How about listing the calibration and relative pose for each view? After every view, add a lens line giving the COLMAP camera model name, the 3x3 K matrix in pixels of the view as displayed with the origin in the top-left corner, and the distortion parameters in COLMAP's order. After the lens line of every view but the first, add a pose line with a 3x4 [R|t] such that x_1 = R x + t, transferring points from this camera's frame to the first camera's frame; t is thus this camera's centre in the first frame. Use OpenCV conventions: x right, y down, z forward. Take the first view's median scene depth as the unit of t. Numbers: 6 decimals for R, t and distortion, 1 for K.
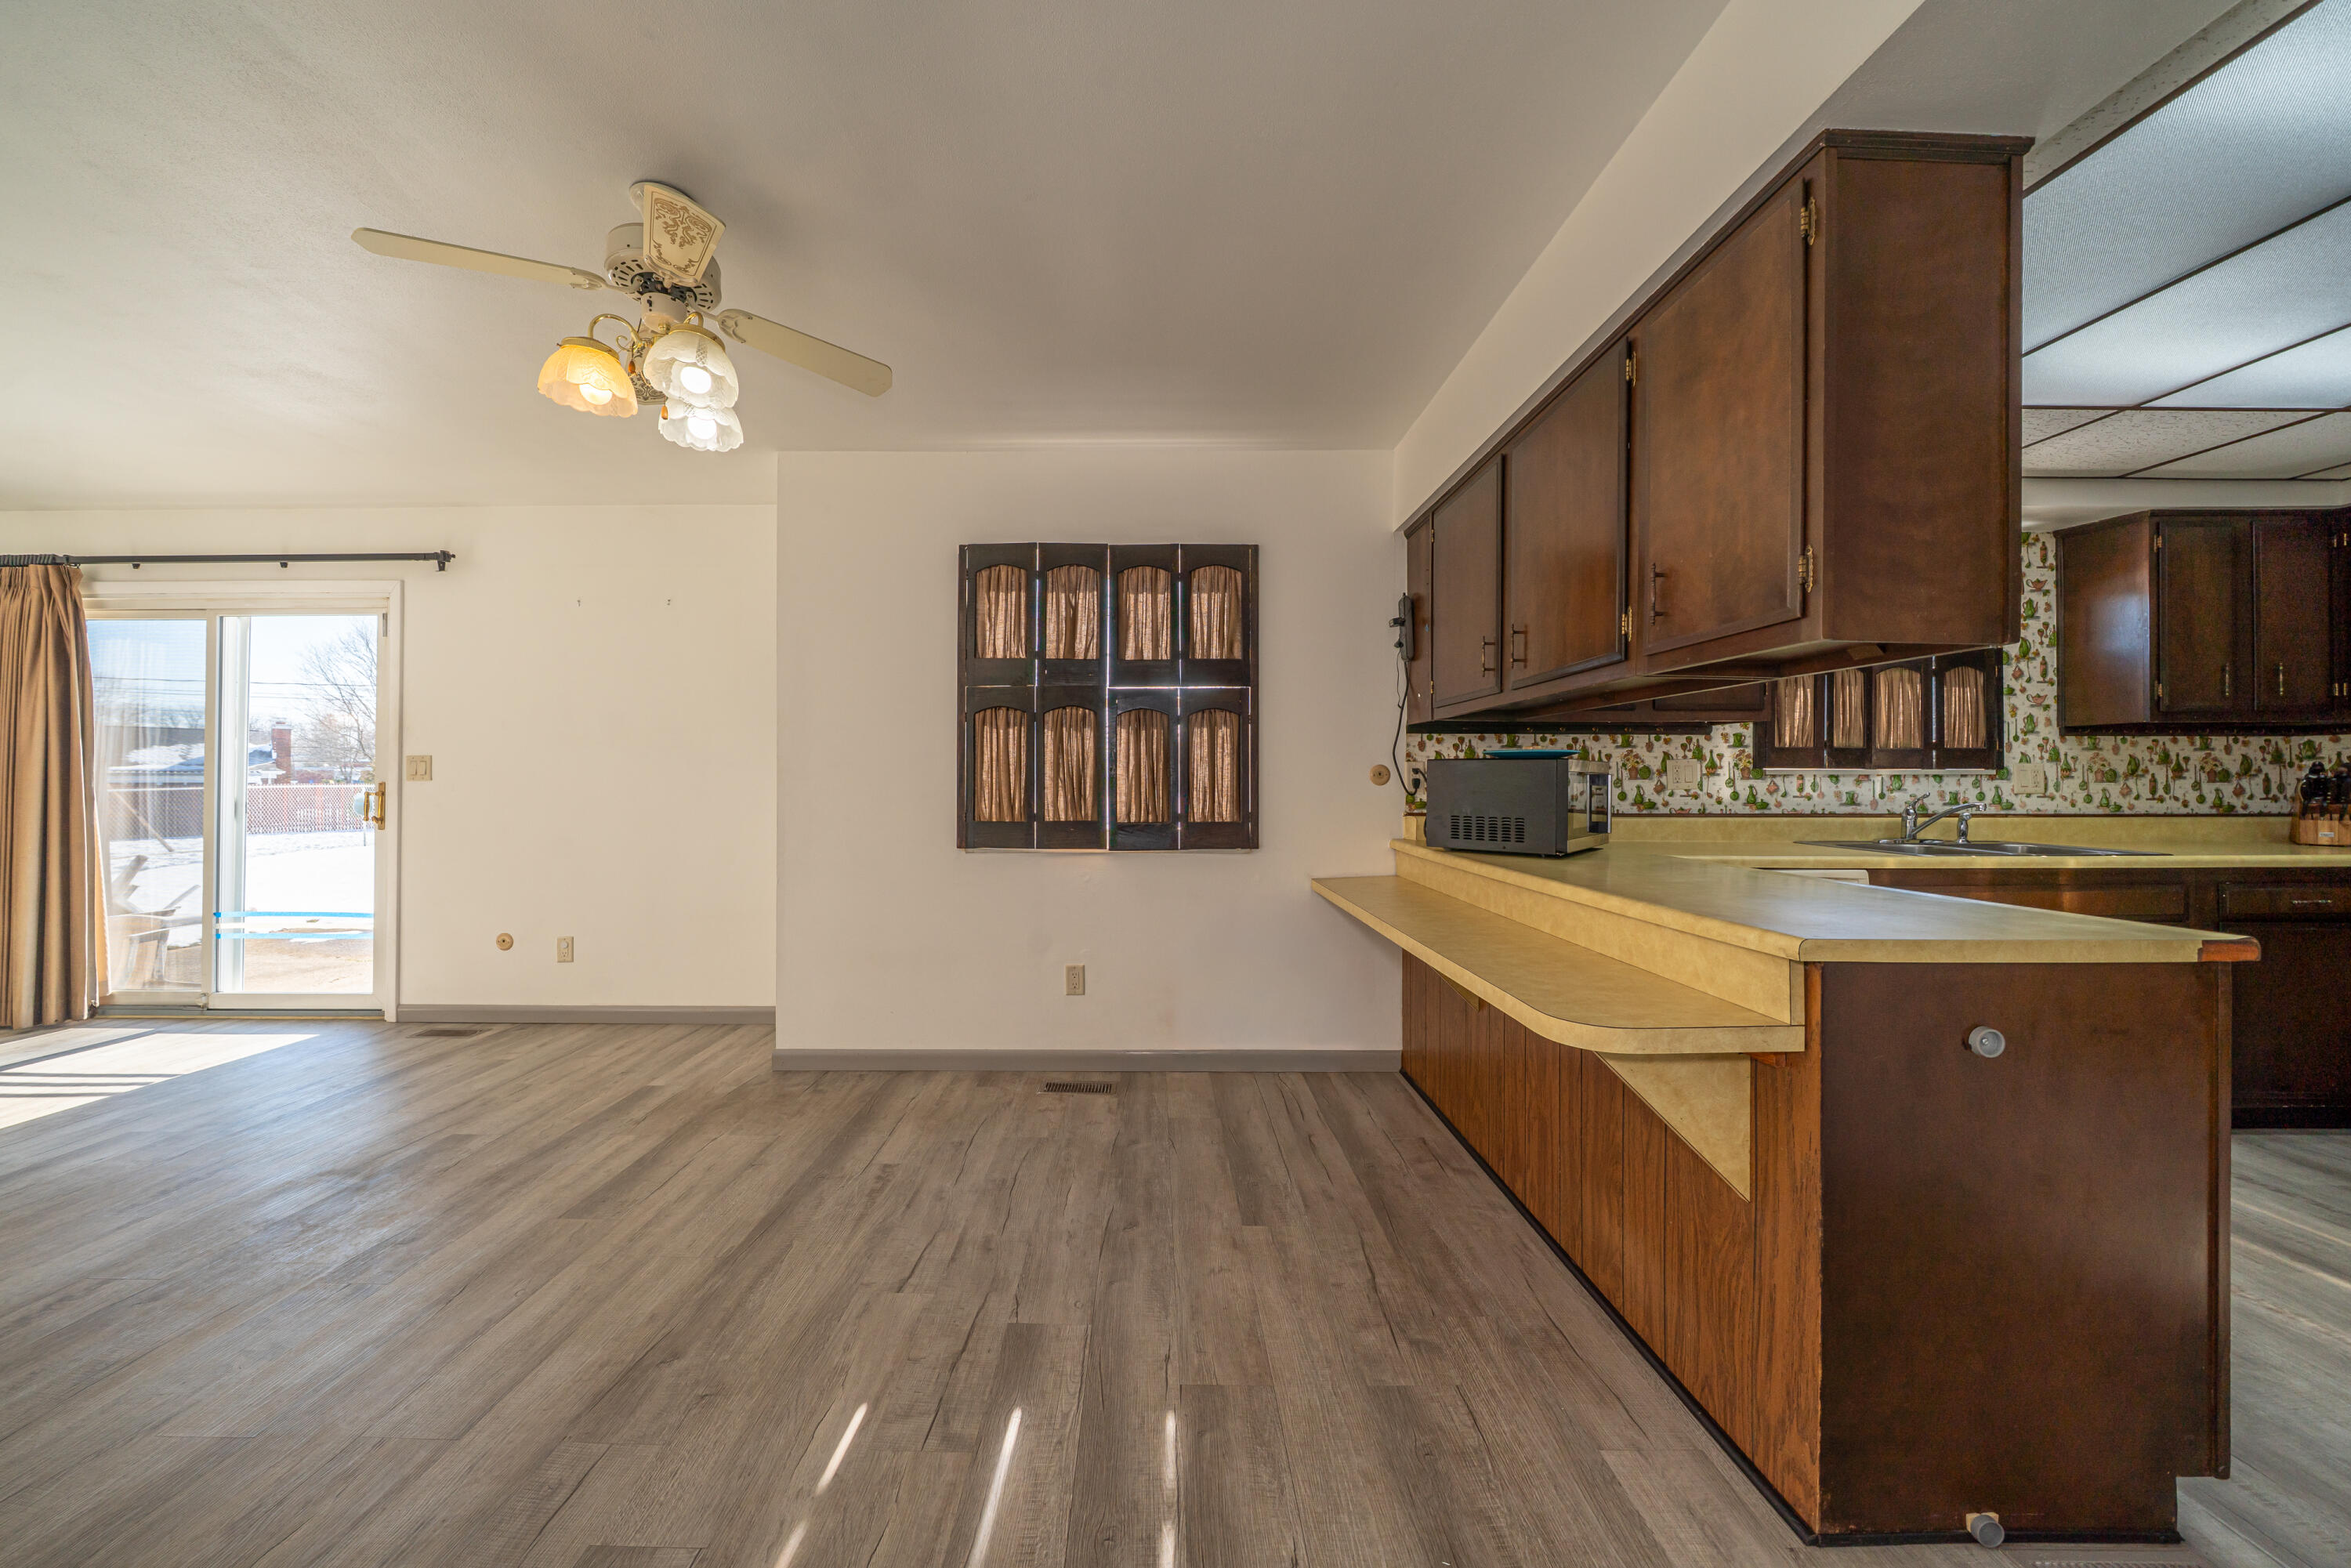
lens RADIAL K [[821.1, 0, 1113.8], [0, 821.1, 777.2], [0, 0, 1]] dist [-0.007617, 0.000382]
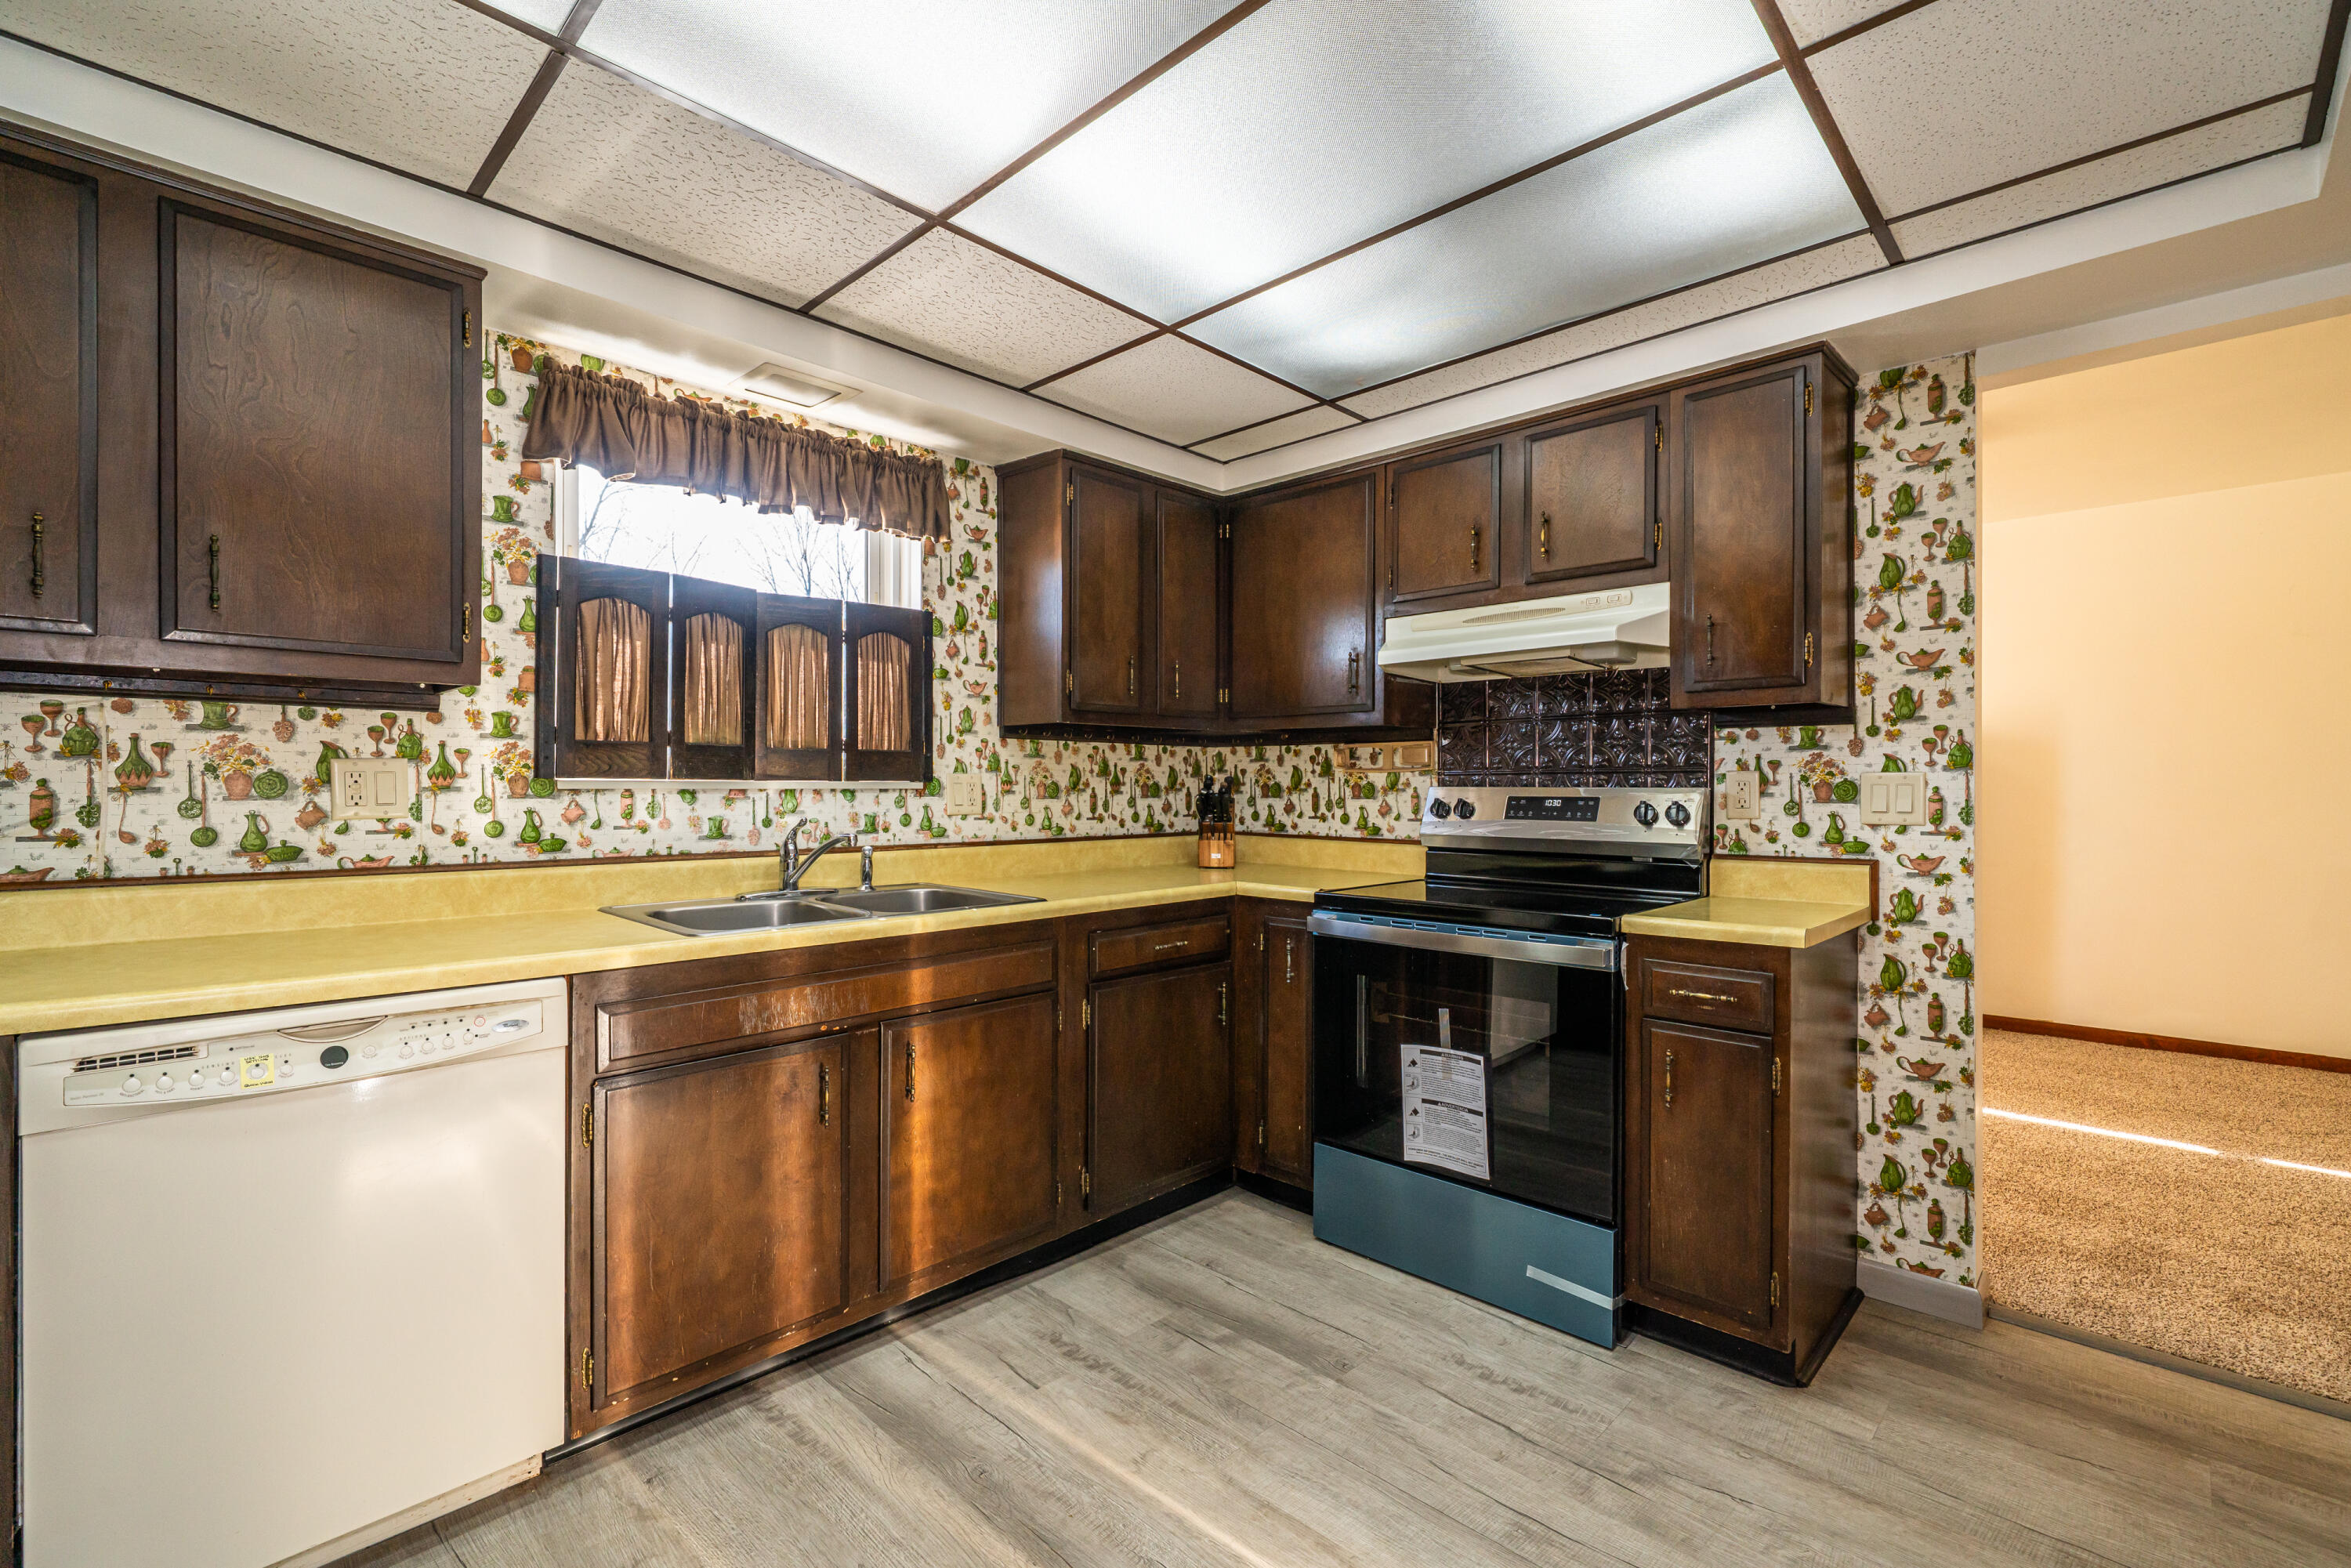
lens RADIAL K [[1043.7, 0, 1187.8], [0, 1043.7, 785.8], [0, 0, 1]] dist [-0.002109, -0.000253]
pose [[0.680888, 0.001482, 0.732386, 0.570037], [-0.003013, 0.999995, 0.000778, -0.007296], [-0.732382, -0.002736, 0.680889, 0.208265]]
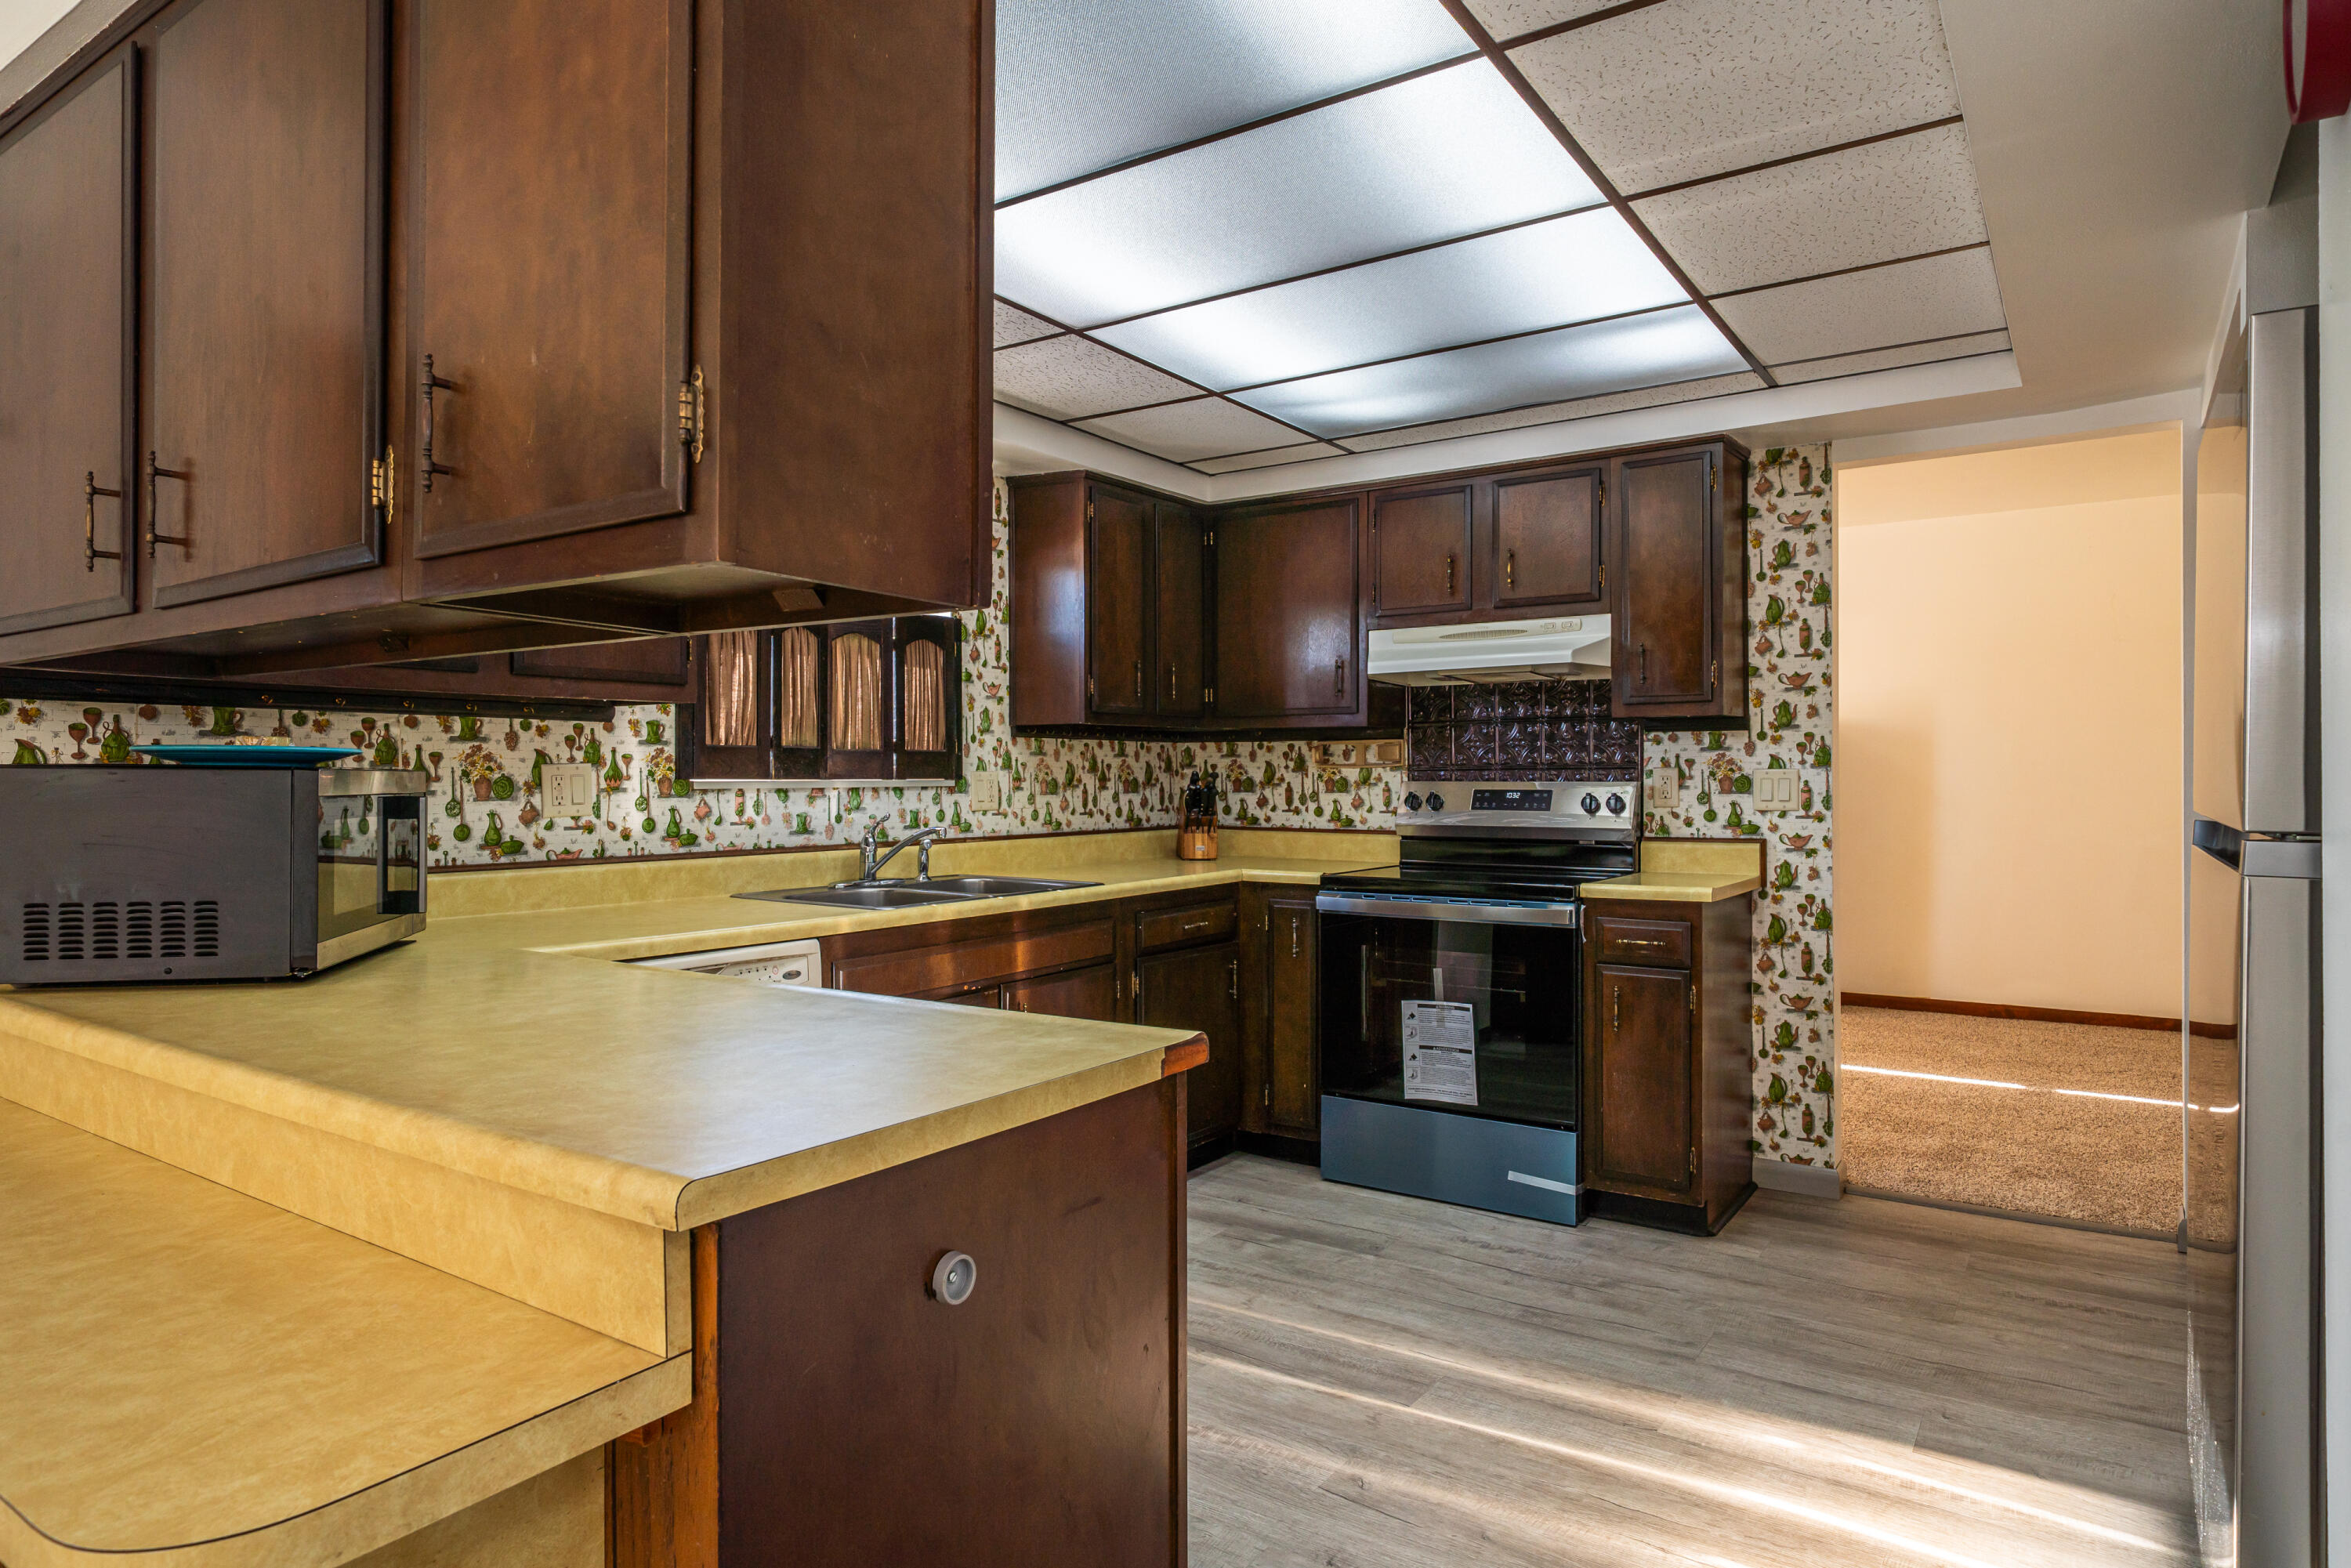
lens RADIAL K [[1404.1, 0, 1234.9], [0, 1404.1, 775.1], [0, 0, 1]] dist [-0.004887, -0.001598]
pose [[0.519709, -0.001112, 0.854342, 0.106482], [0.001416, 0.999999, 0.000440, -0.013809], [-0.854342, 0.000981, 0.519710, 0.101951]]
